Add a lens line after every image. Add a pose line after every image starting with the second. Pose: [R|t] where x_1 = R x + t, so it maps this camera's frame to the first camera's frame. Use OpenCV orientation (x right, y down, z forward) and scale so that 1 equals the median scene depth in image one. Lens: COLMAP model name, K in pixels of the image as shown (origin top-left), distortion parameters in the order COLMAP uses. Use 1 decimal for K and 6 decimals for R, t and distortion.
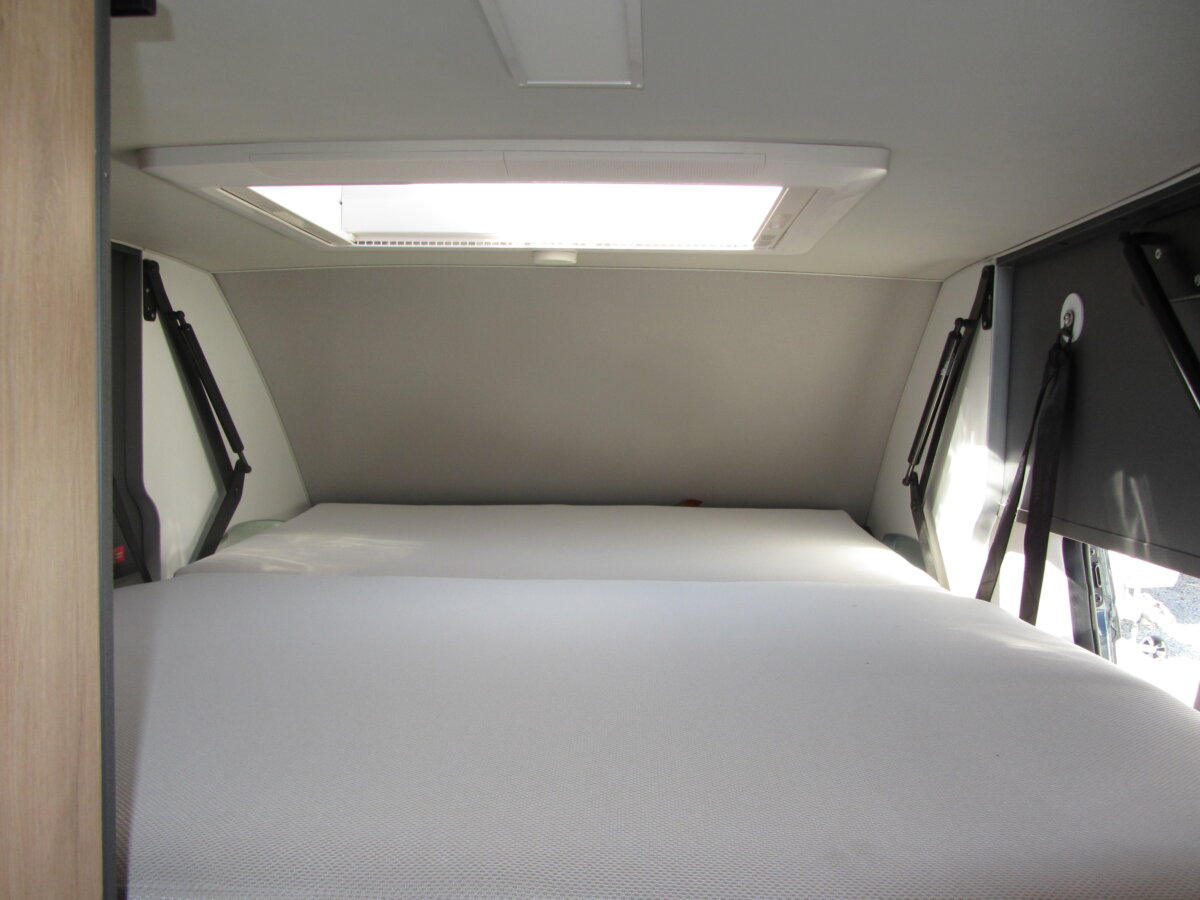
lens RADIAL K [[996.5, 0, 599.2], [0, 996.5, 444.9], [0, 0, 1]] dist [-0.028206, 0.001354]
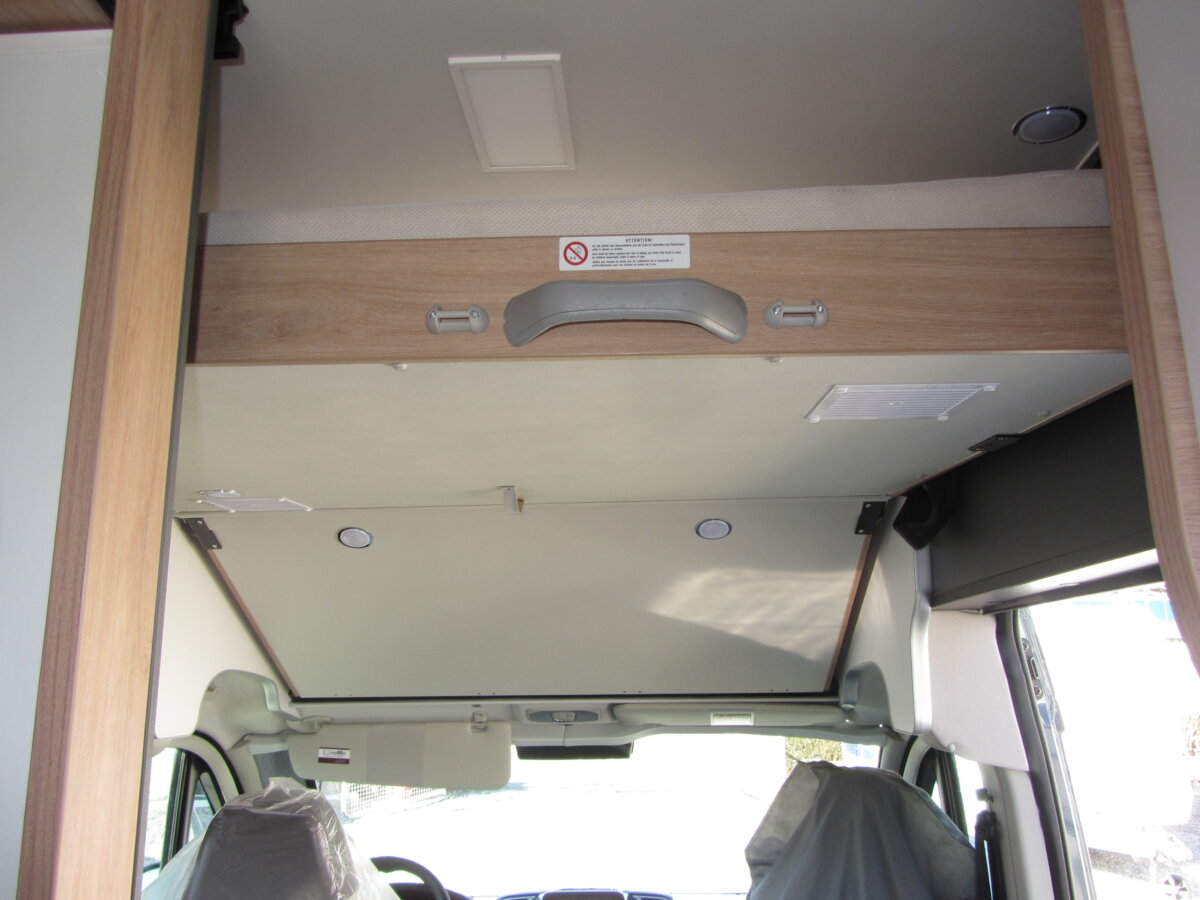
lens RADIAL K [[996.5, 0, 599.2], [0, 996.5, 444.9], [0, 0, 1]] dist [-0.028206, 0.001354]
pose [[0.999546, -0.026103, 0.015048, 0.021988], [0.029231, 0.961214, -0.274250, 0.180145], [-0.007305, 0.274565, 0.961541, -0.098174]]
